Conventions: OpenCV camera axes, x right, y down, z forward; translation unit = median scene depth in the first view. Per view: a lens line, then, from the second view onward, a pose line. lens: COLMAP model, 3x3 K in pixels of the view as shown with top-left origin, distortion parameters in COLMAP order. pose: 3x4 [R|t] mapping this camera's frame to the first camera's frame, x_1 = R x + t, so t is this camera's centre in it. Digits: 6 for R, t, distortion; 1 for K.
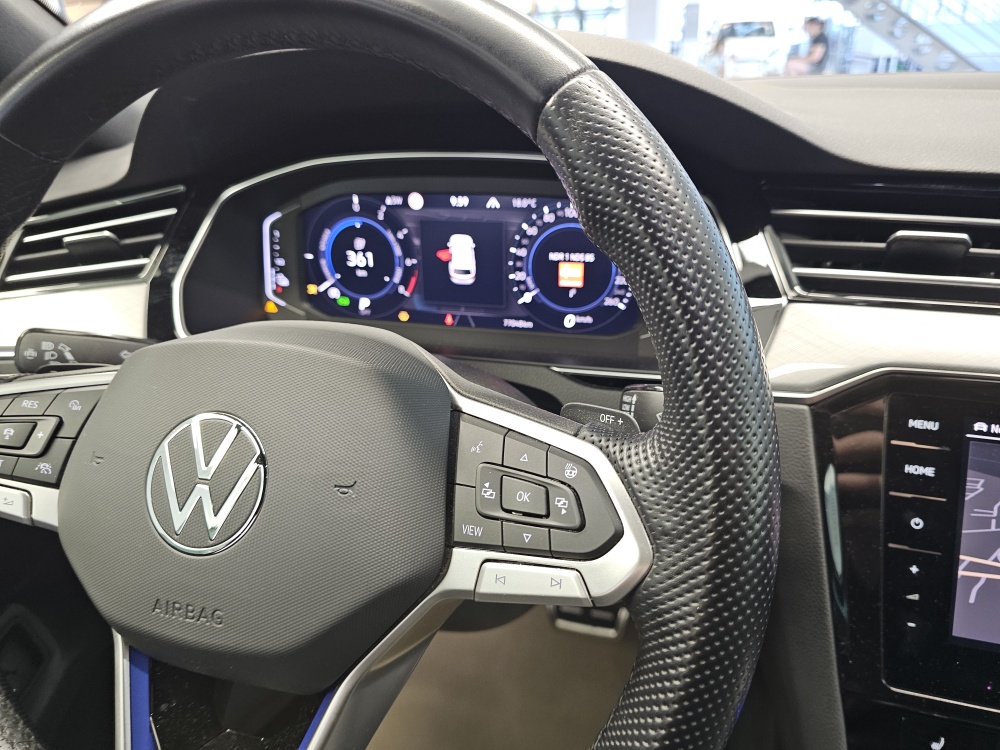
lens RADIAL K [[694.4, 0, 506.8], [0, 694.4, 363.5], [0, 0, 1]] dist [0.039199, -0.055871]
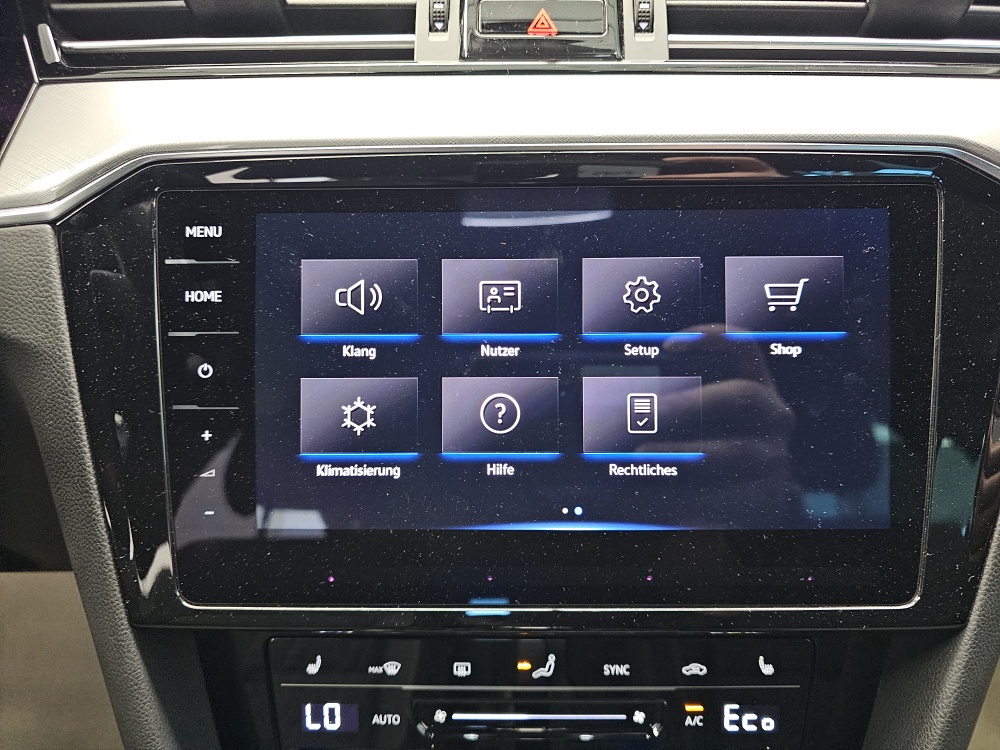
lens RADIAL K [[703.1, 0, 507.2], [0, 703.1, 363.2], [0, 0, 1]] dist [-0.006912, -0.019347]
pose [[0.951160, -0.117109, 0.285623, 0.477685], [0.104522, 0.992772, 0.058979, 0.149325], [-0.290466, -0.026245, 0.956525, 0.165994]]
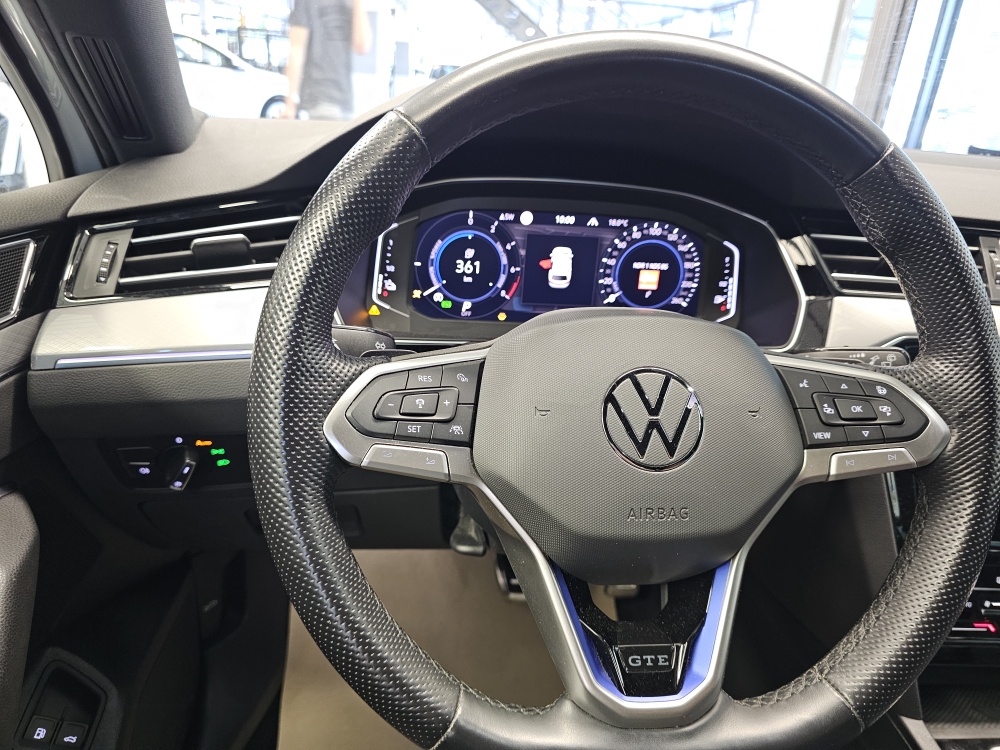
lens RADIAL K [[688.8, 0, 494.2], [0, 688.8, 372.8], [0, 0, 1]] dist [0.064491, -0.095711]
pose [[0.926826, -0.042451, 0.373083, -0.638664], [0.051368, 0.998582, -0.013985, 0.045172], [-0.371960, 0.032126, 0.927693, -0.067464]]
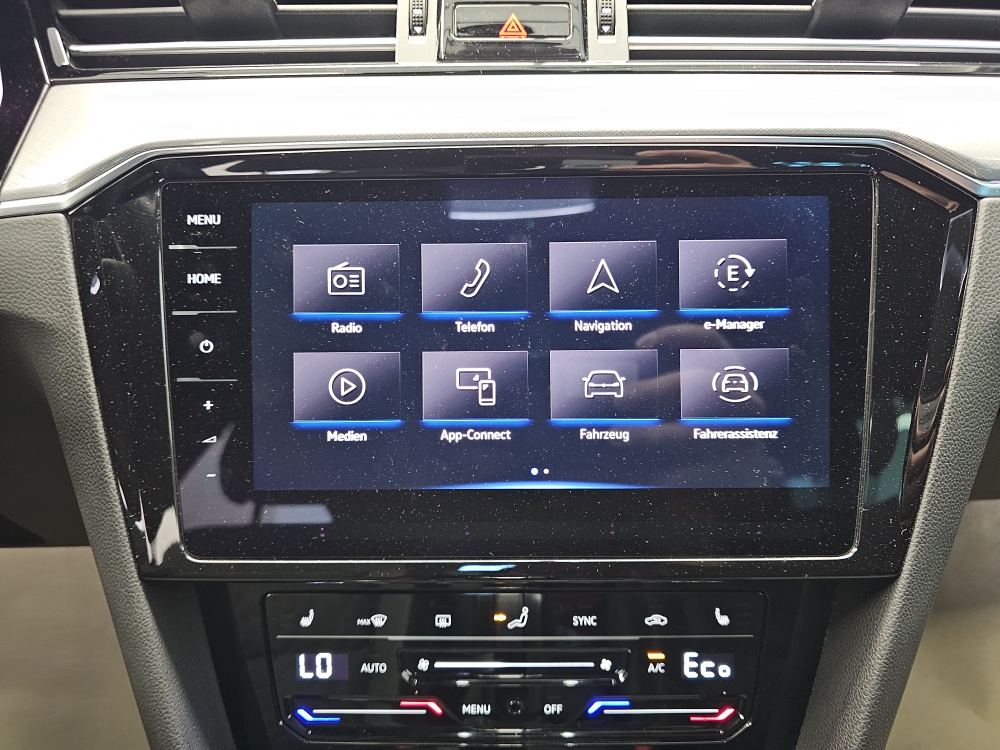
lens RADIAL K [[703.8, 0, 501.1], [0, 703.8, 363.1], [0, 0, 1]] dist [0.001205, -0.022026]
pose [[0.950468, -0.123603, 0.285190, 0.475825], [0.109366, 0.991849, 0.065384, 0.163880], [-0.290947, -0.030955, 0.956238, 0.111836]]
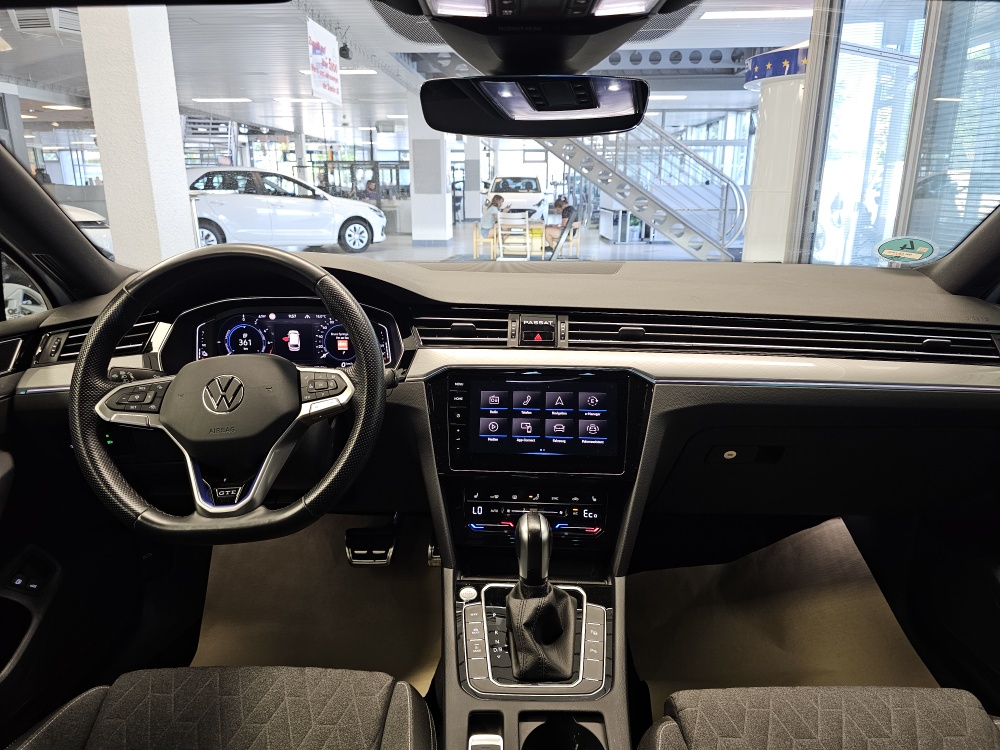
lens RADIAL K [[675.2, 0, 502.1], [0, 675.2, 373.0], [0, 0, 1]] dist [0.065325, -0.062297]
pose [[0.963322, -0.035677, 0.265967, -0.002958], [0.078113, 0.985484, -0.150727, 0.356232], [-0.256729, 0.165975, 0.952125, -1.330115]]
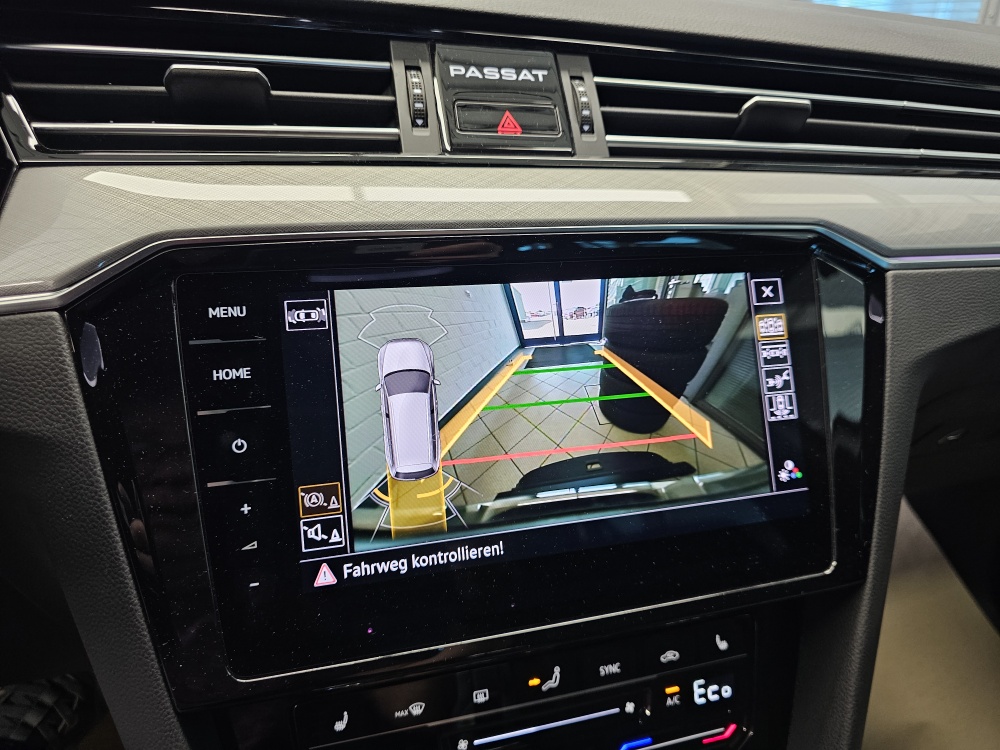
lens RADIAL K [[692.4, 0, 506.2], [0, 692.4, 367.3], [0, 0, 1]] dist [0.031121, -0.068319]
pose [[0.815373, -0.160793, 0.556159, 0.300315], [0.168056, 0.985029, 0.038401, 0.118178], [-0.554008, 0.062155, 0.830188, 0.171526]]
